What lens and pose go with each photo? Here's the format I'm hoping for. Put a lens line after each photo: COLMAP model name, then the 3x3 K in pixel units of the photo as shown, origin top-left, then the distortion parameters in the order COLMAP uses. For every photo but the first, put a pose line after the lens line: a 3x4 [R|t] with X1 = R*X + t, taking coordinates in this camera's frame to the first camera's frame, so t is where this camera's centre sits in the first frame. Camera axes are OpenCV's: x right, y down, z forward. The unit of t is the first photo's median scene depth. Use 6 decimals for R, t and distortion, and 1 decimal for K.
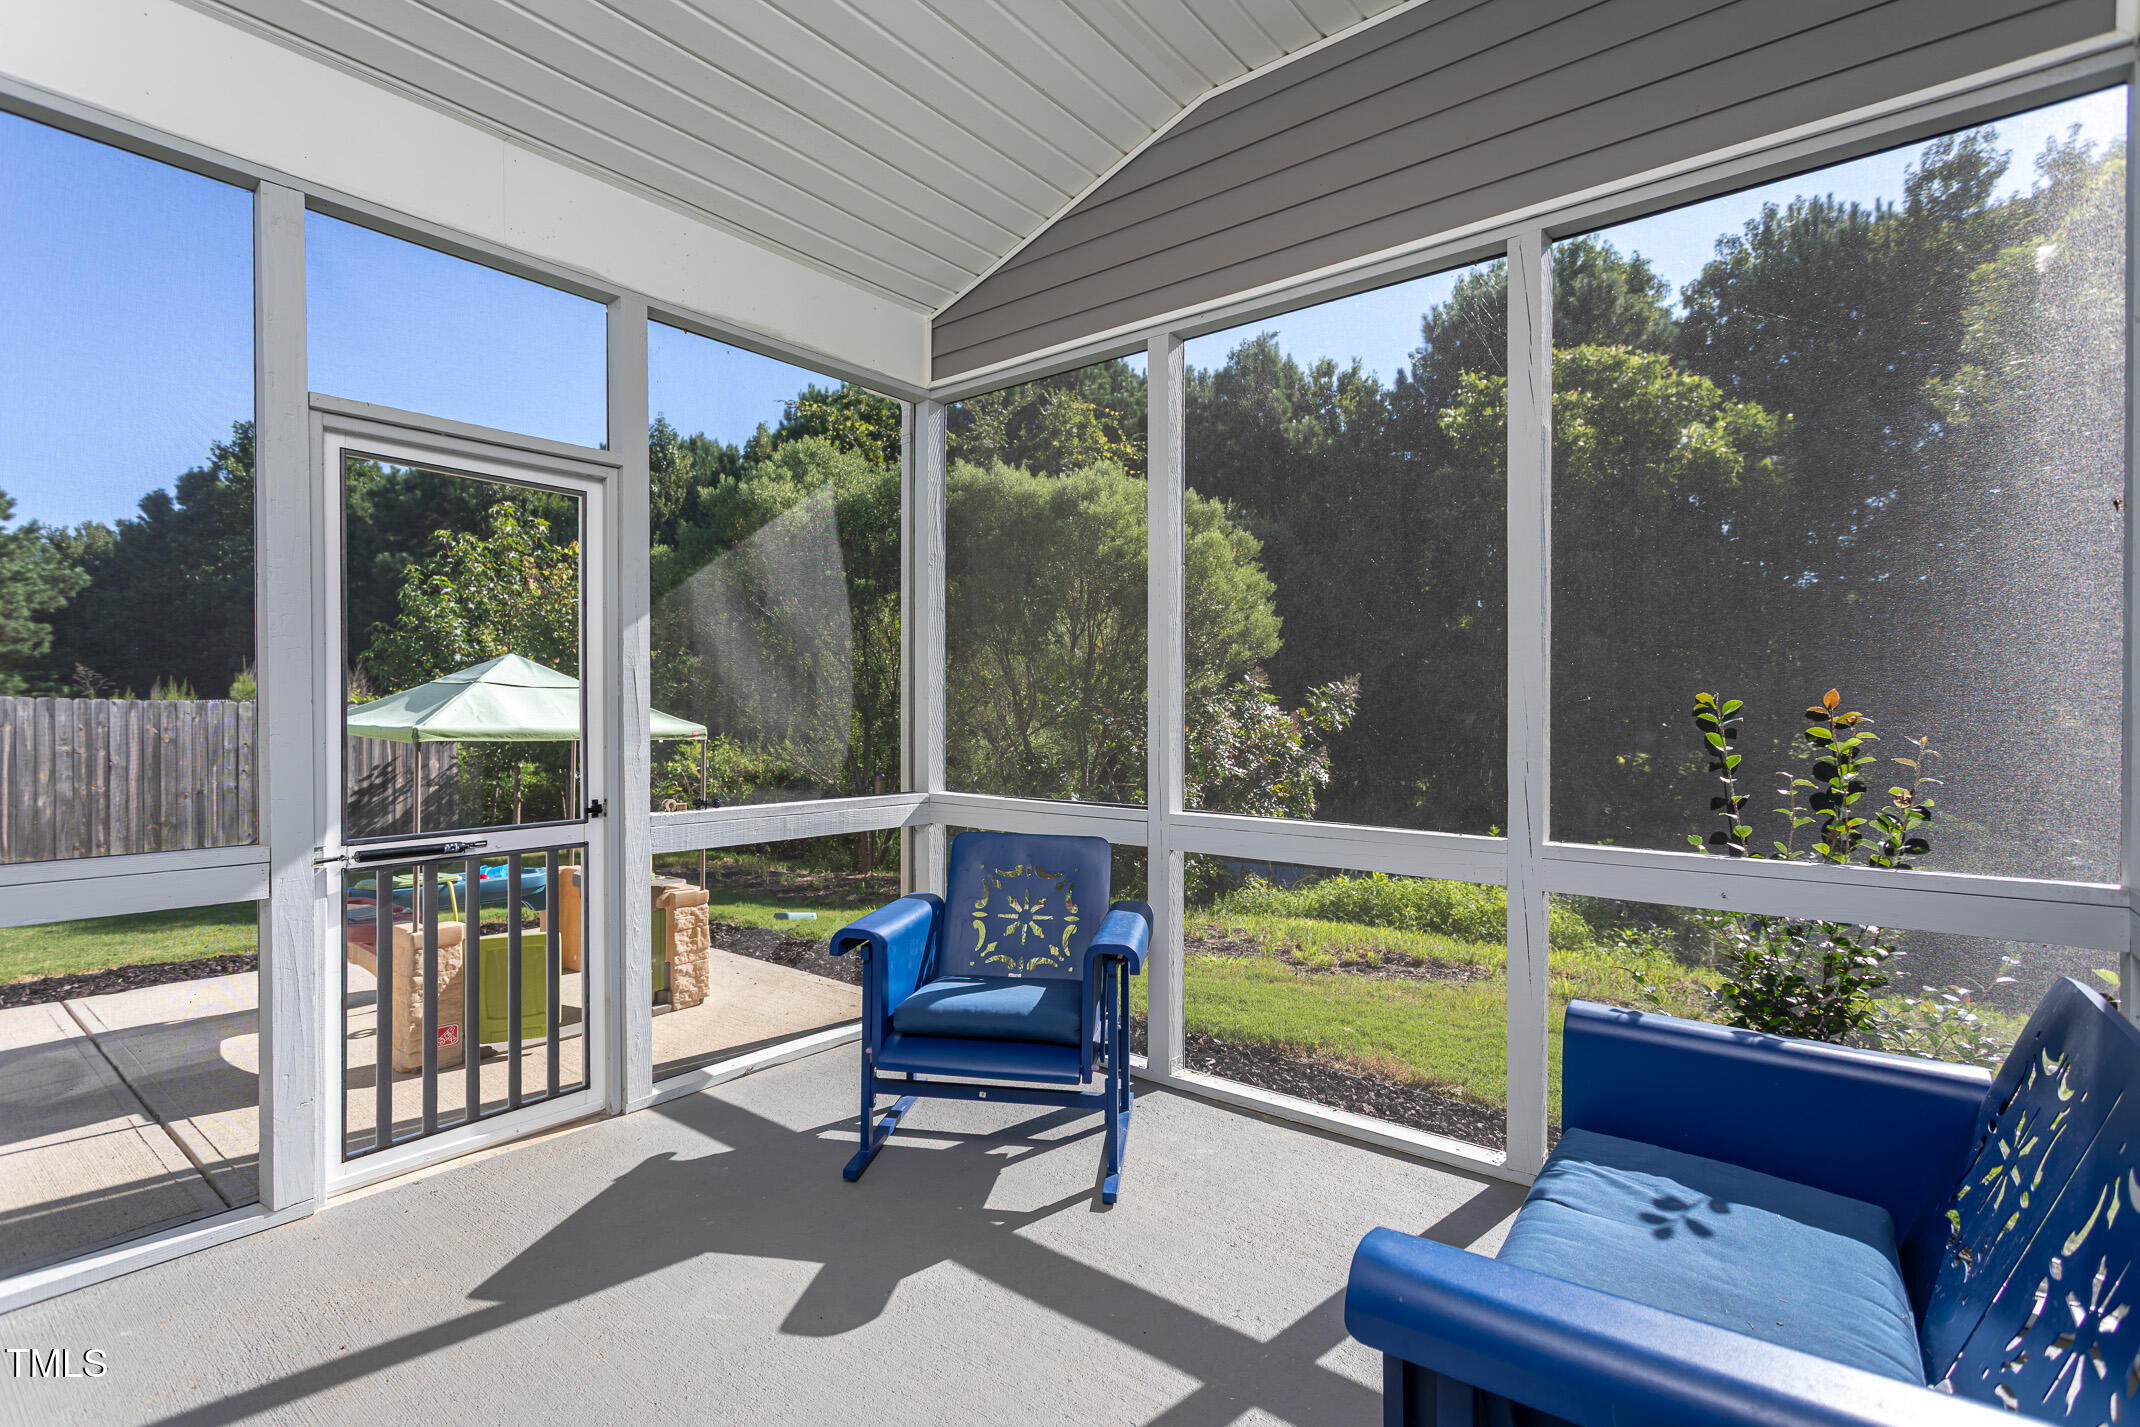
lens RADIAL K [[1011.1, 0, 1056.6], [0, 1011.1, 706.1], [0, 0, 1]] dist [-0.001234, -0.000242]
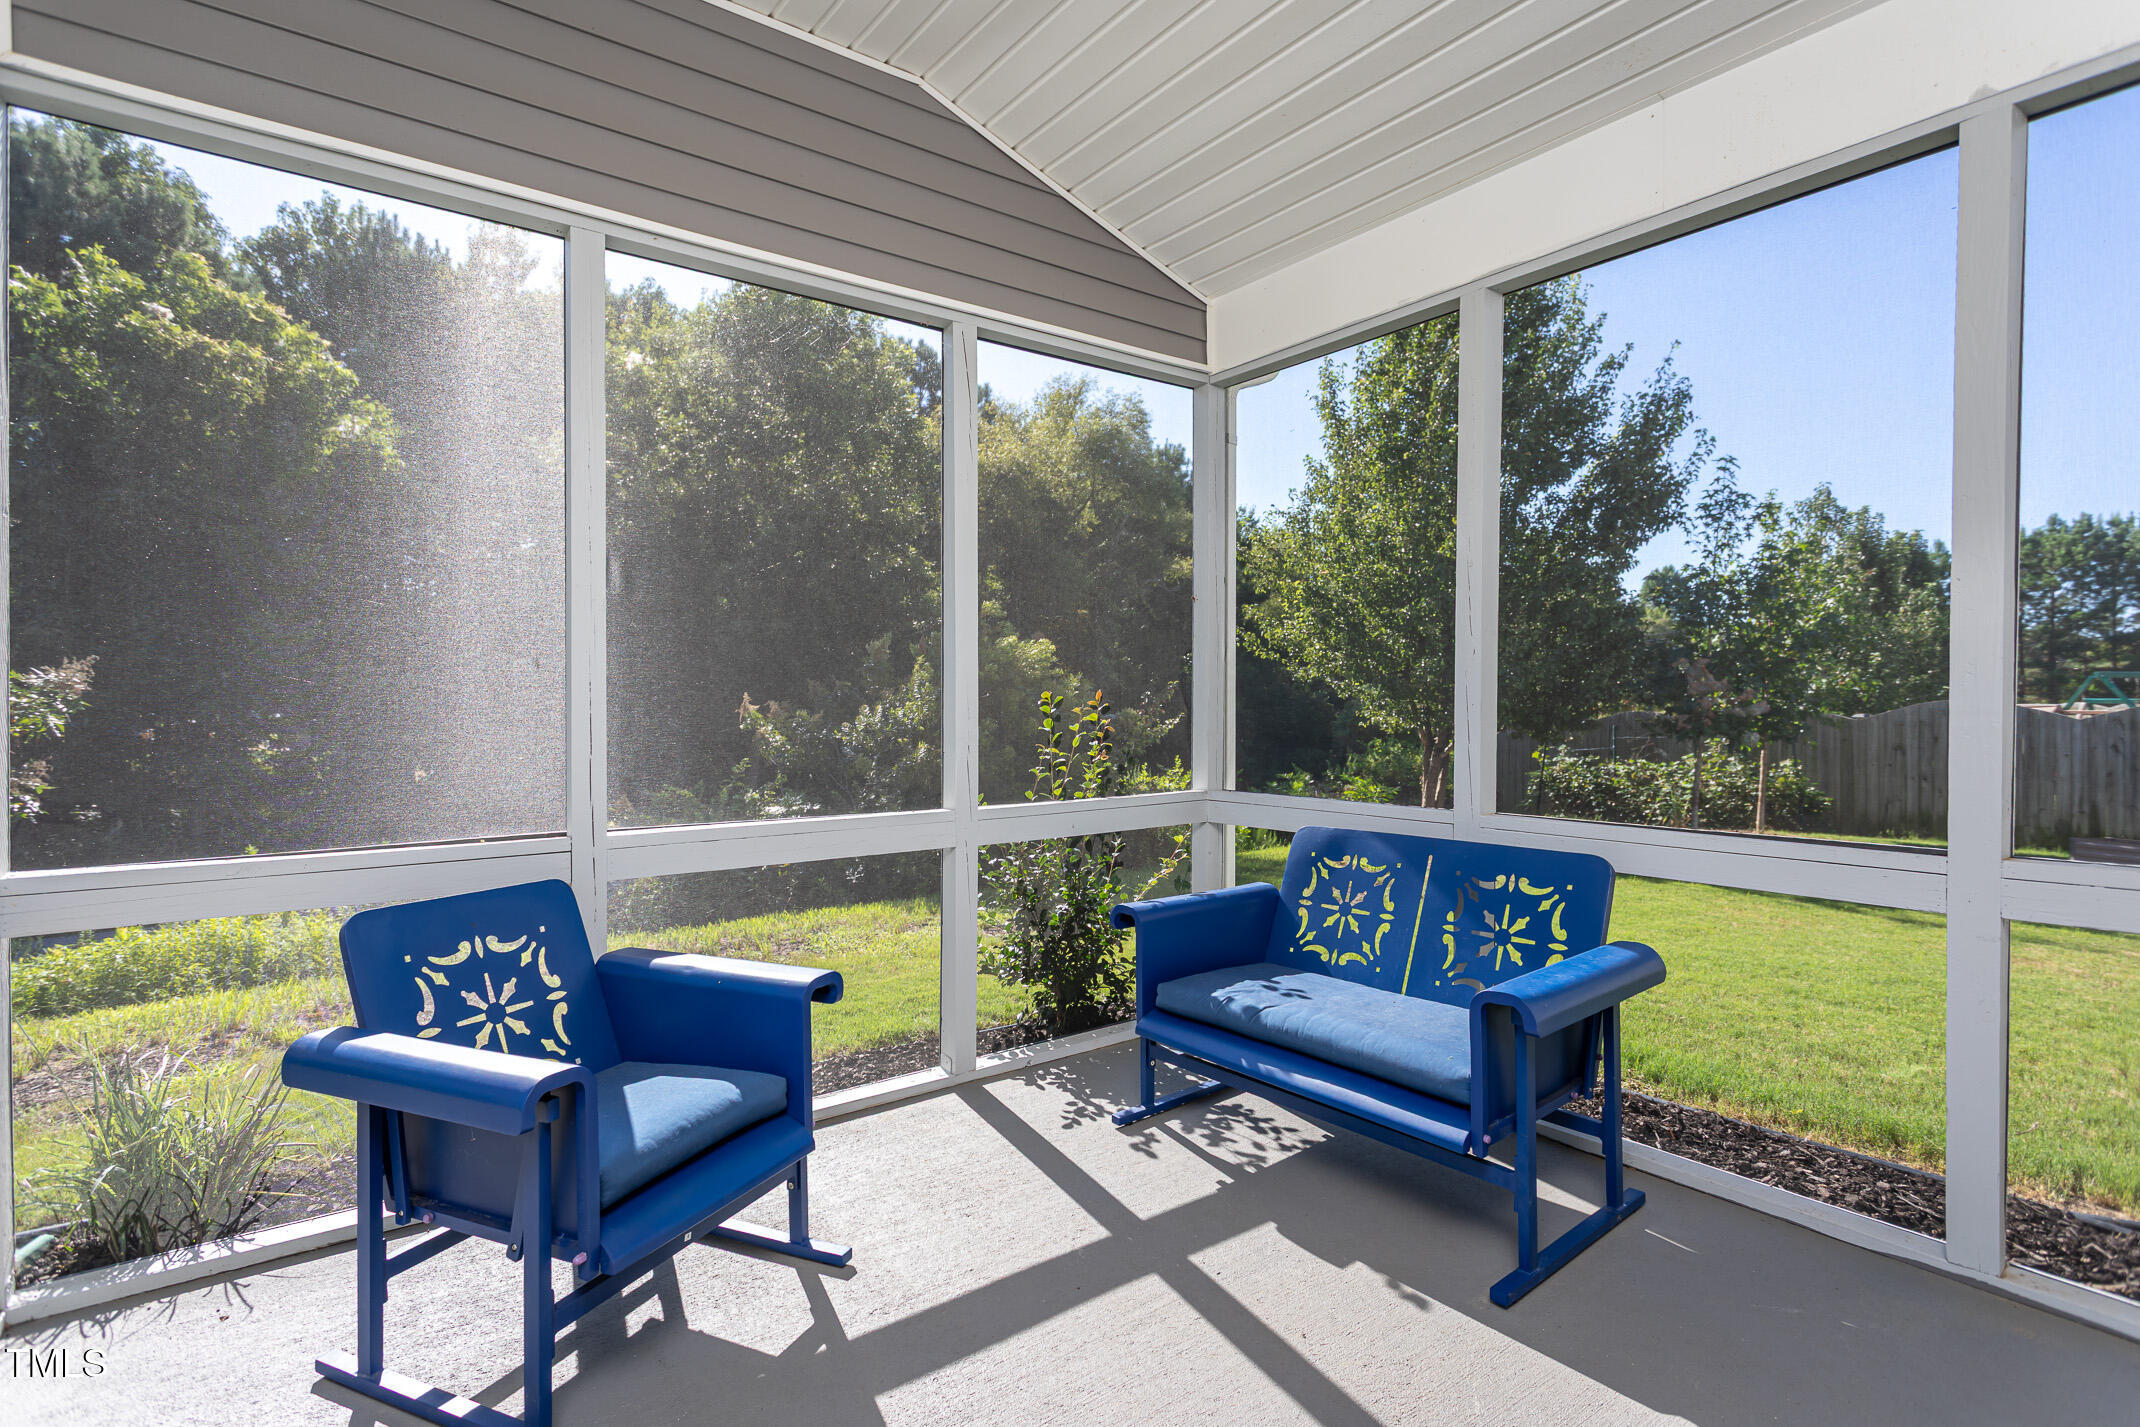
lens RADIAL K [[1011.1, 0, 1055.4], [0, 1011.1, 706.9], [0, 0, 1]] dist [-0.001234, -0.000242]
pose [[0.255793, -0.008683, 0.966693, -0.157934], [0.002377, 0.999962, 0.008352, -0.000666], [-0.966729, 0.000161, 0.255804, 0.124441]]
